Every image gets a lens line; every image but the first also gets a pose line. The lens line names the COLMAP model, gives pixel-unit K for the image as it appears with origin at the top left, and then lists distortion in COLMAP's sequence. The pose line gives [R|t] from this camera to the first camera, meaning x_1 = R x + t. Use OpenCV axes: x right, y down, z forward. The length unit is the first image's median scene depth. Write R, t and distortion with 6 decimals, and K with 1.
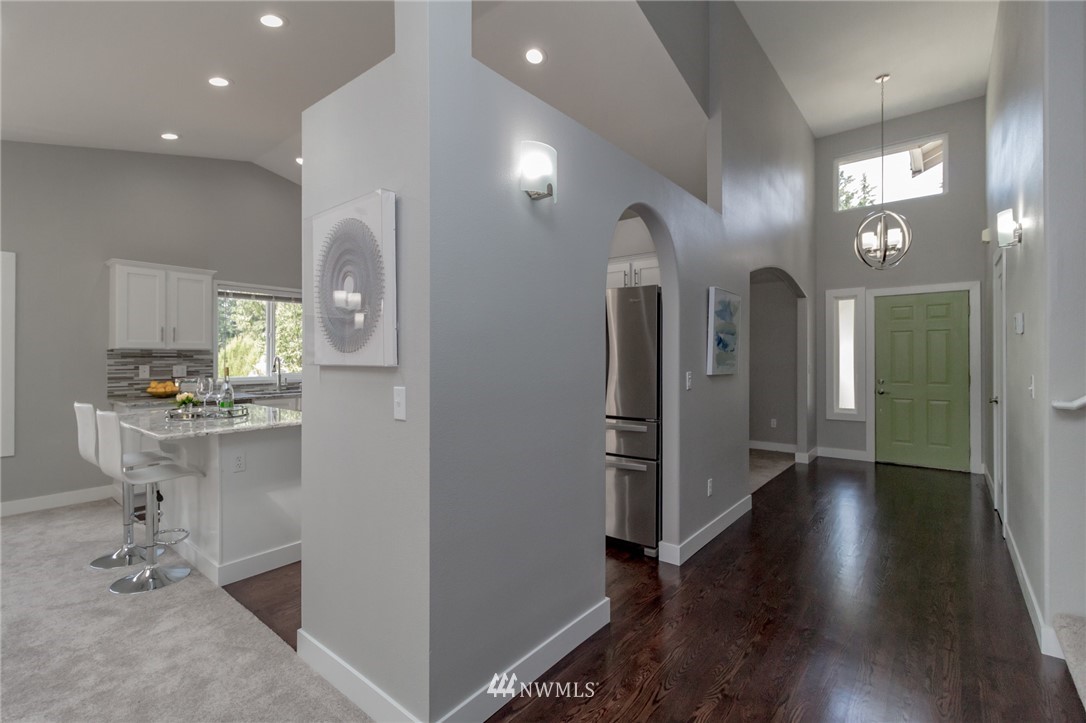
lens RADIAL K [[487.1, 0, 543.0], [0, 487.1, 361.5], [0, 0, 1]] dist [0.000171, -0.000058]
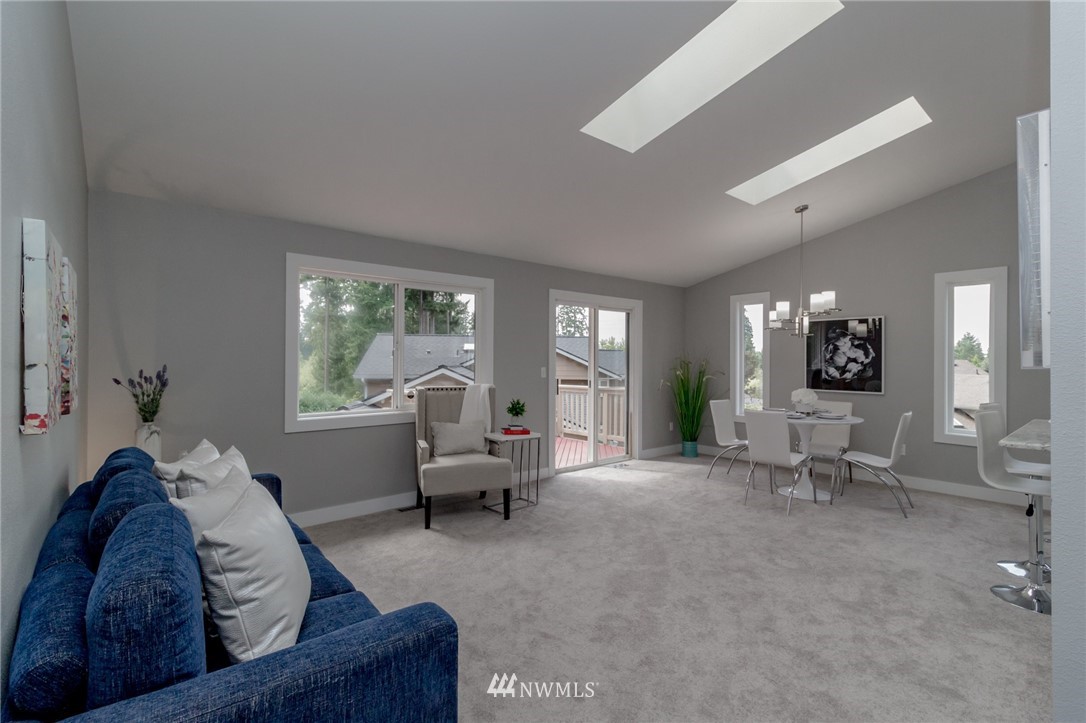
lens RADIAL K [[487.1, 0, 543.0], [0, 487.1, 361.5], [0, 0, 1]] dist [0.000171, -0.000058]
pose [[-0.184922, 0.002854, -0.982749, 0.376256], [-0.009250, 0.999946, 0.004644, -0.002981], [0.982710, 0.009950, -0.184886, 0.332867]]
